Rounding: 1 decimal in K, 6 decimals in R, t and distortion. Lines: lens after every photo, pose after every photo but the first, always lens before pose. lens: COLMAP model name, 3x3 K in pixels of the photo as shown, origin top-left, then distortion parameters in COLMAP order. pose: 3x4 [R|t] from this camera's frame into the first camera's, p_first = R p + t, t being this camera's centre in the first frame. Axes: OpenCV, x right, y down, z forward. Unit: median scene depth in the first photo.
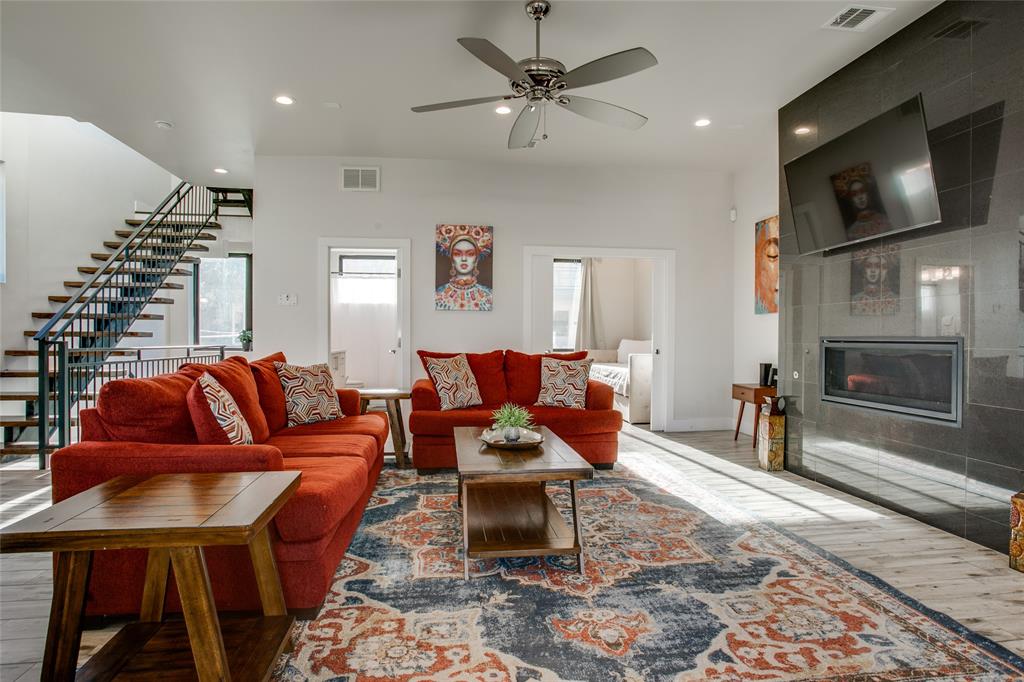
lens RADIAL K [[546.6, 0, 535.6], [0, 546.6, 342.4], [0, 0, 1]] dist [-0.042858, 0.017352]
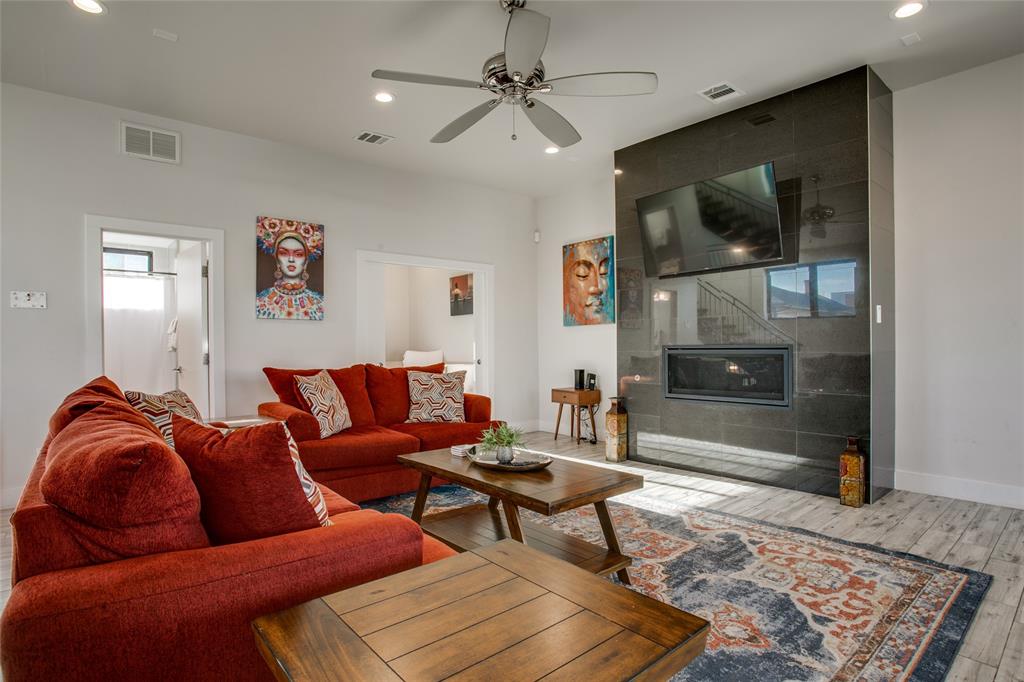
lens RADIAL K [[517.4, 0, 524.9], [0, 517.4, 349.3], [0, 0, 1]] dist [-0.052568, 0.016810]
pose [[0.850775, -0.014753, 0.525323, -0.346556], [0.018991, 0.999816, -0.002678, -0.004342], [-0.525187, 0.012255, 0.850899, 0.181876]]
